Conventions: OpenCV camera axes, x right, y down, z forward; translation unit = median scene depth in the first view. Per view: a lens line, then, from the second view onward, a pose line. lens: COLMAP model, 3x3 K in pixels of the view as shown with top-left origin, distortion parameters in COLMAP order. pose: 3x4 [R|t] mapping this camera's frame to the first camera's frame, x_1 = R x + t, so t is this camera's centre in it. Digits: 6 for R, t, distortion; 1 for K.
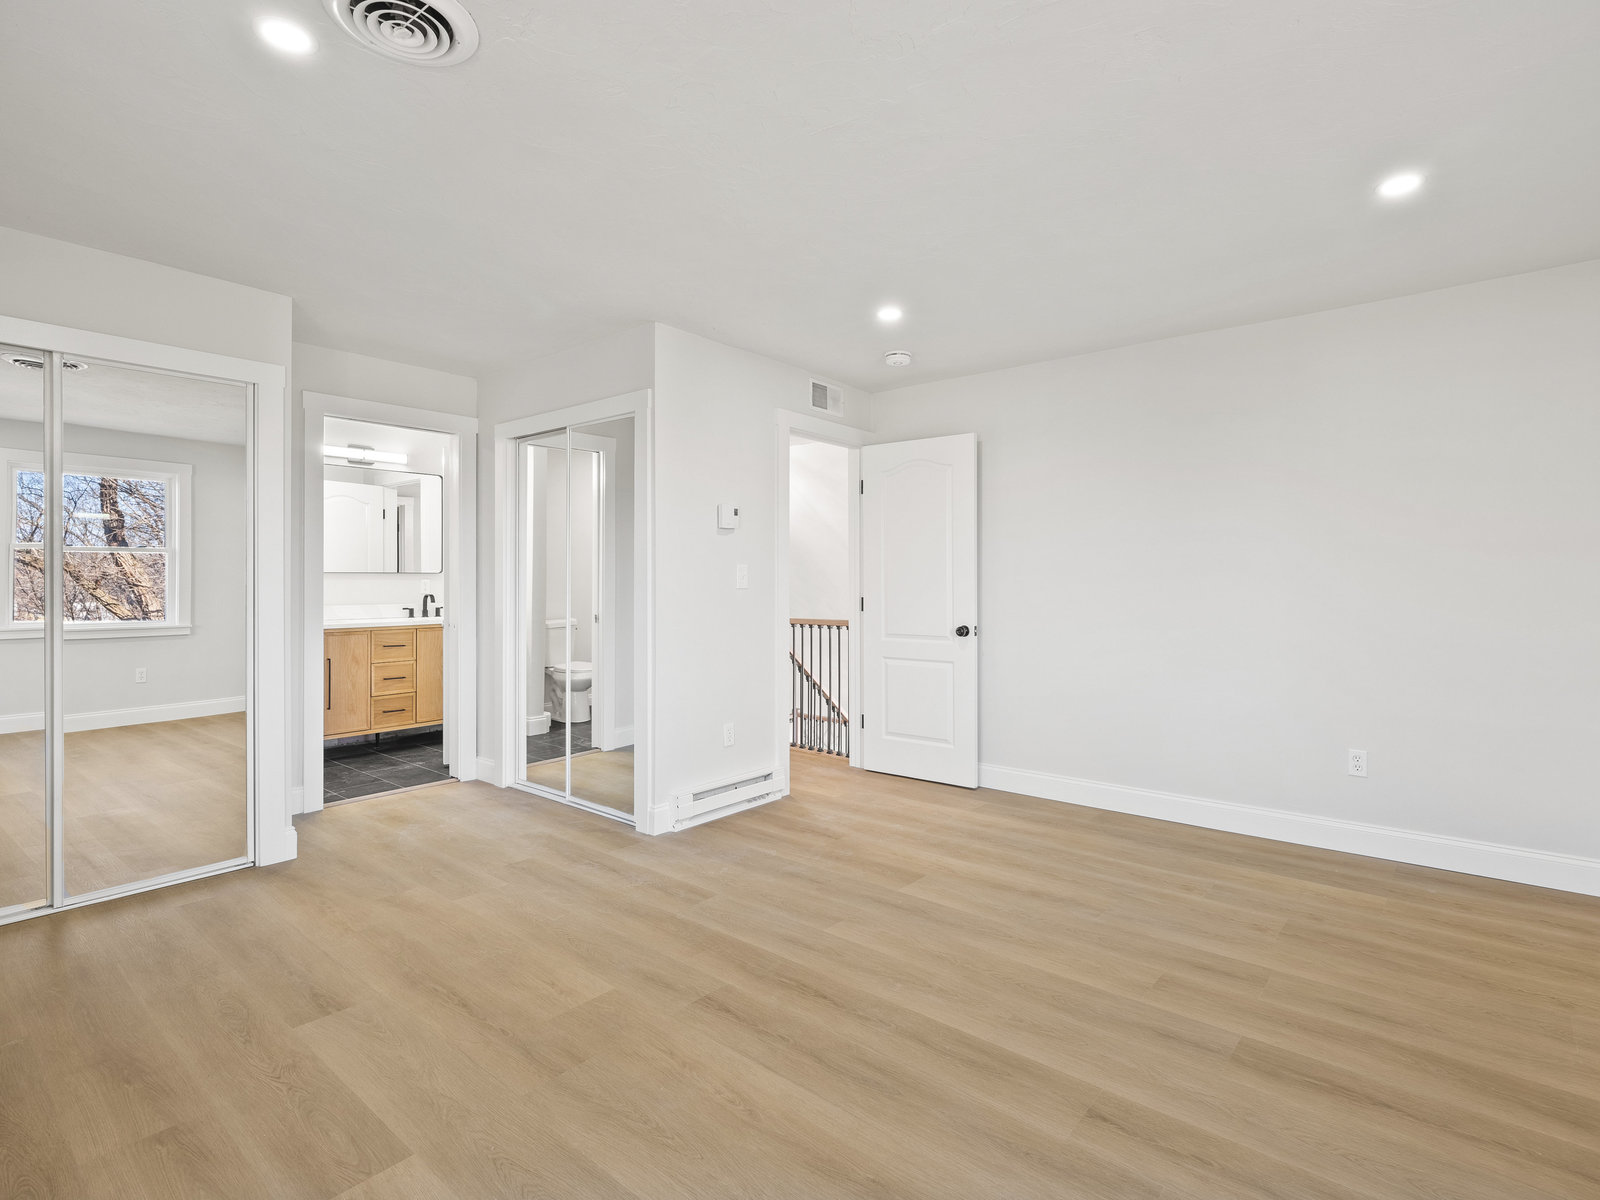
lens RADIAL K [[828.3, 0, 799.2], [0, 828.3, 588.8], [0, 0, 1]] dist [0.006497, -0.000725]
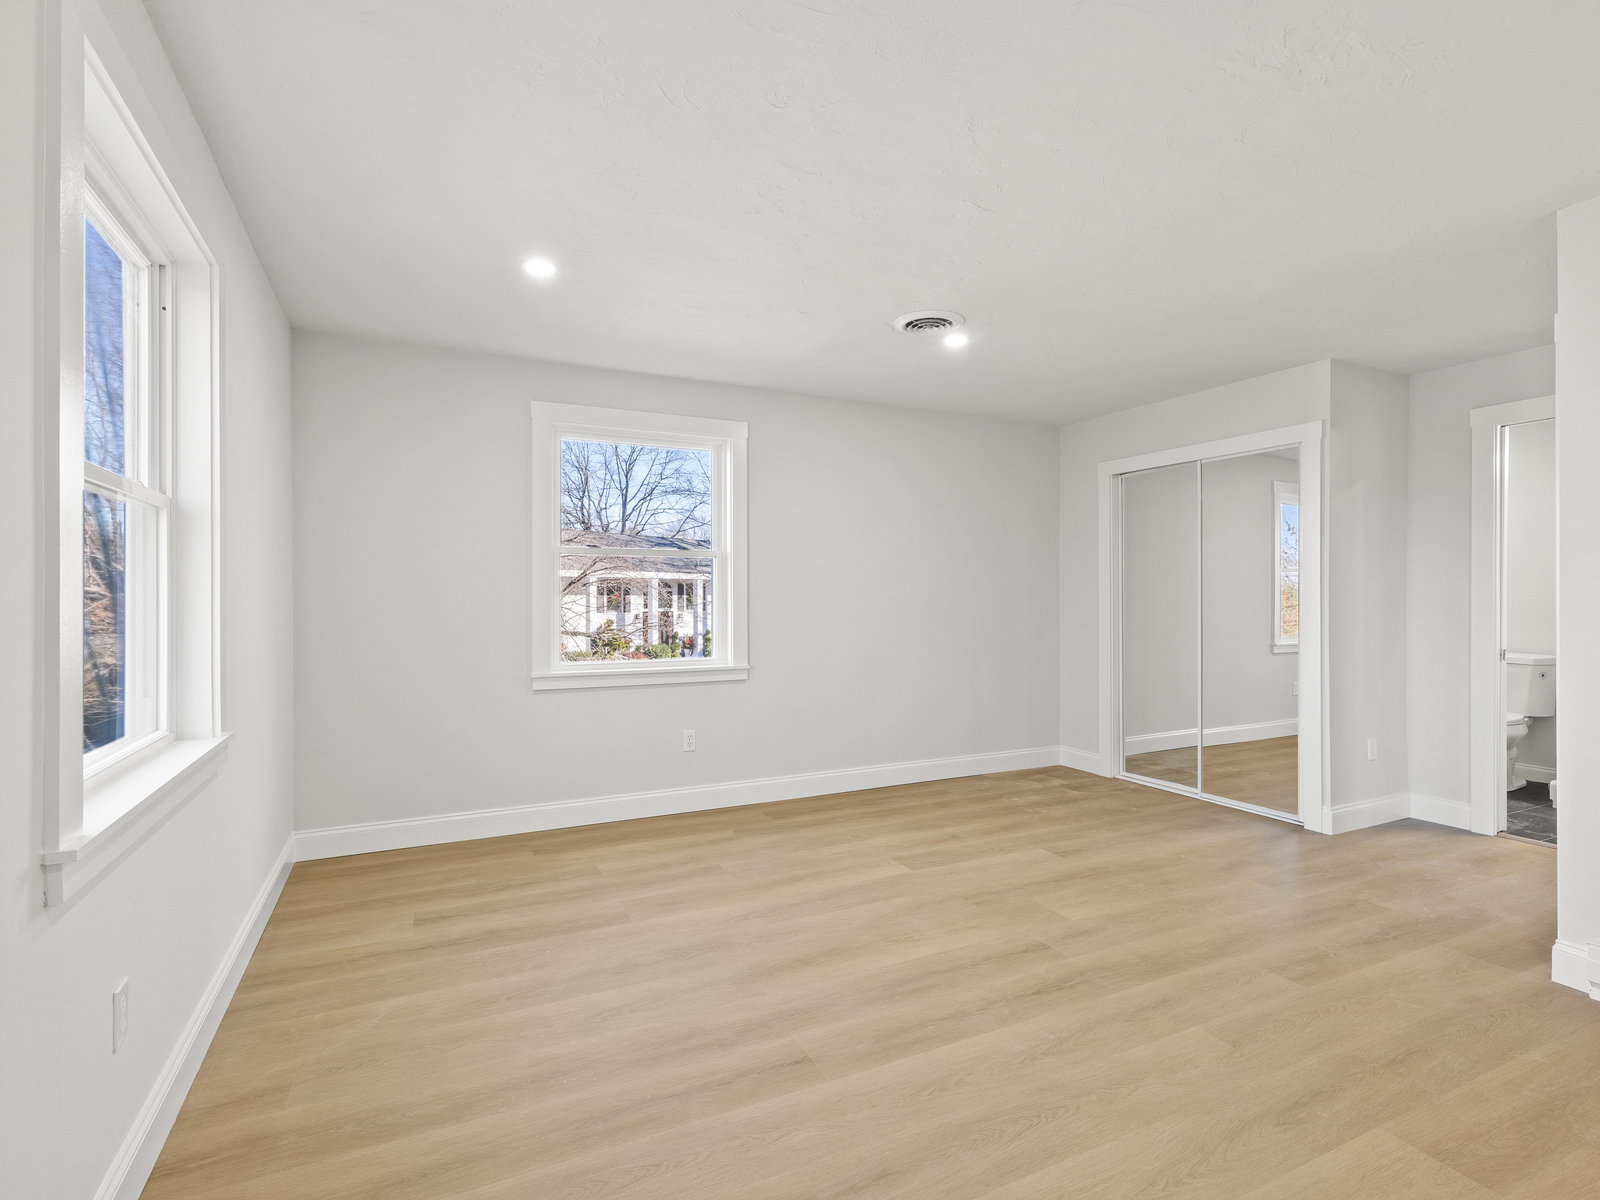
lens RADIAL K [[828.3, 0, 800.1], [0, 828.3, 599.7], [0, 0, 1]] dist [0.006497, -0.000725]
pose [[-0.439702, -0.000497, -0.898143, 0.920581], [-0.010247, 0.999938, 0.004463, -0.008400], [0.898085, 0.011166, -0.439680, 0.985737]]
